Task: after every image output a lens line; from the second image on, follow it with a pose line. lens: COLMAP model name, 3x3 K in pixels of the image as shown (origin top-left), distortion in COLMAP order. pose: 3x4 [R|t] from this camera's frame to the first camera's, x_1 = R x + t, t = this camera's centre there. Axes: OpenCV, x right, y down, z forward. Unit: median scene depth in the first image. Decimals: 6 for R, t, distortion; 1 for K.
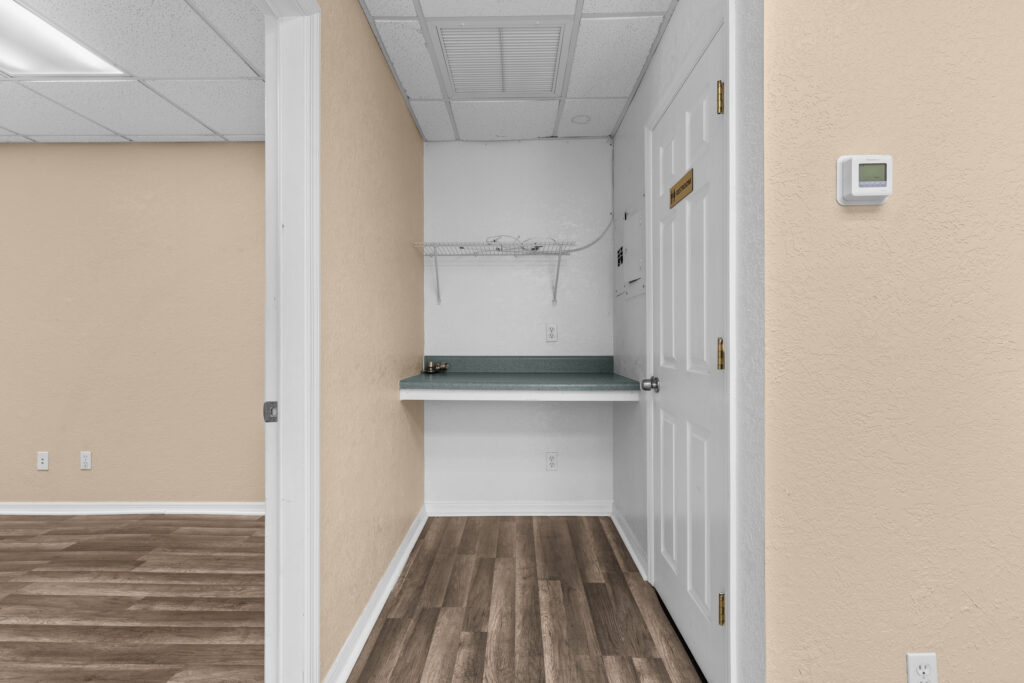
lens RADIAL K [[460.4, 0, 513.3], [0, 460.4, 340.7], [0, 0, 1]] dist [0.005733, -0.000843]
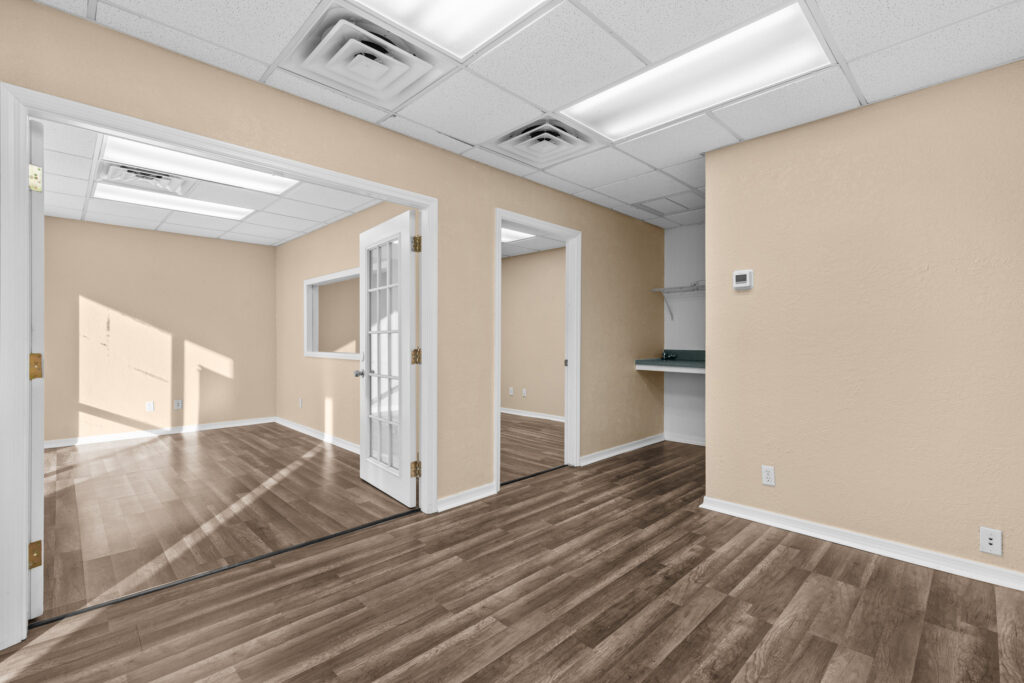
lens RADIAL K [[460.4, 0, 512.5], [0, 460.4, 341.3], [0, 0, 1]] dist [0.005733, -0.000843]
pose [[0.716104, 0.006770, -0.697961, 0.692804], [-0.006477, 0.999974, 0.003054, -0.000678], [0.697964, 0.002333, 0.716129, -0.747154]]
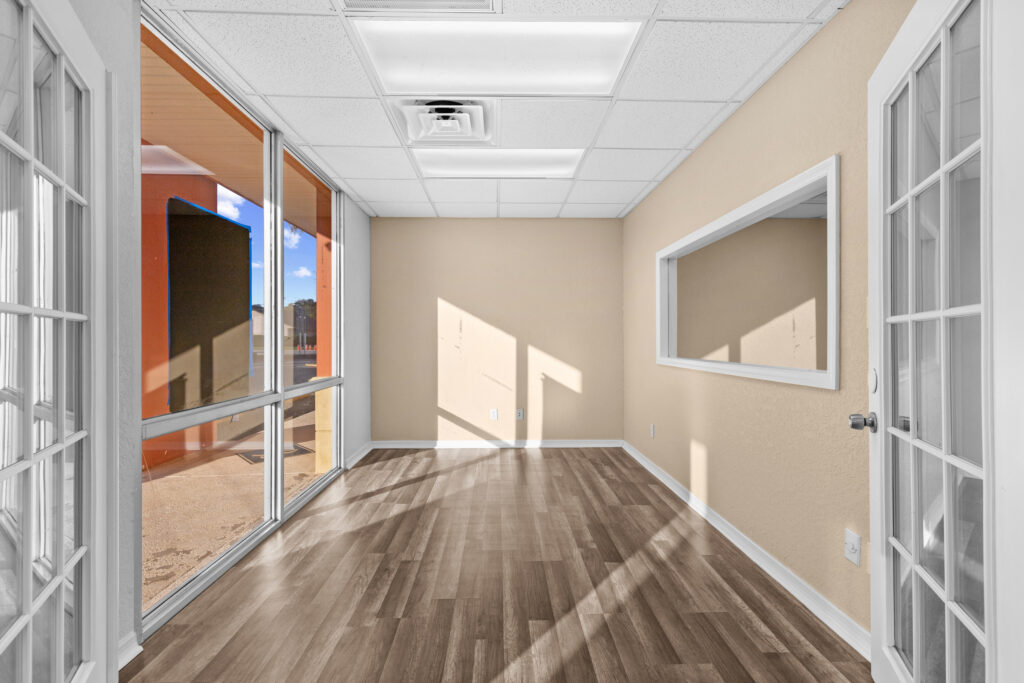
lens RADIAL K [[460.4, 0, 513.0], [0, 460.4, 341.8], [0, 0, 1]] dist [0.005733, -0.000843]
pose [[0.050375, 0.006576, -0.998709, -0.022997], [-0.001658, 0.999977, 0.006501, -0.000759], [0.998729, 0.001329, 0.050384, -0.434715]]
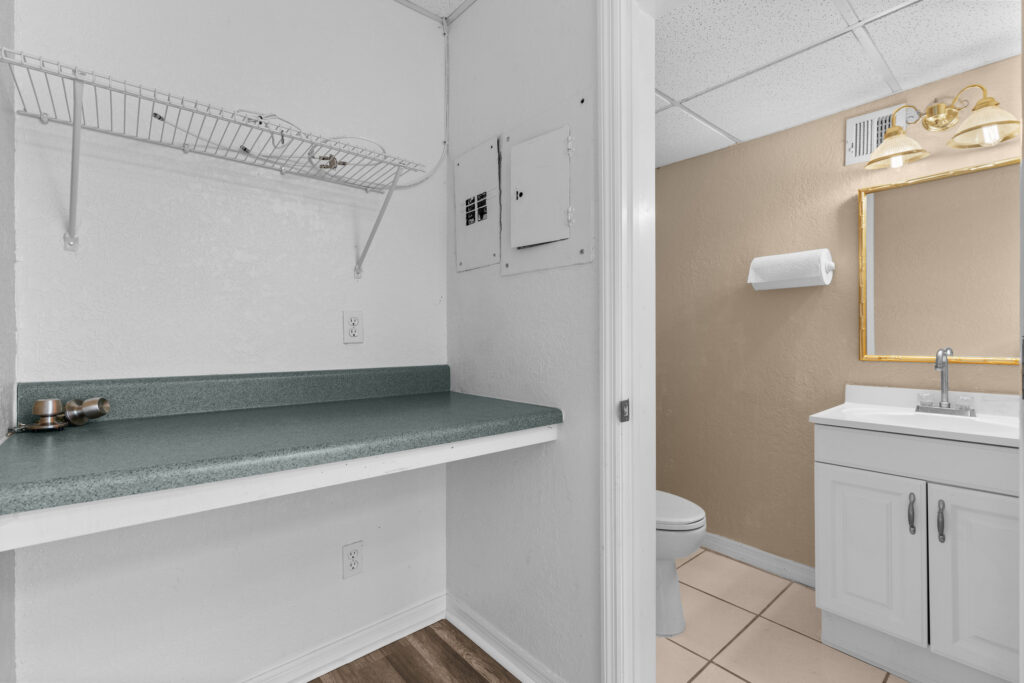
lens RADIAL K [[460.4, 0, 513.3], [0, 460.4, 336.8], [0, 0, 1]] dist [0.005733, -0.000843]
pose [[0.749013, 0.002863, 0.662549, -0.153342], [-0.001324, 0.999995, -0.002824, -0.004338], [-0.662554, 0.001238, 0.749013, 0.497814]]
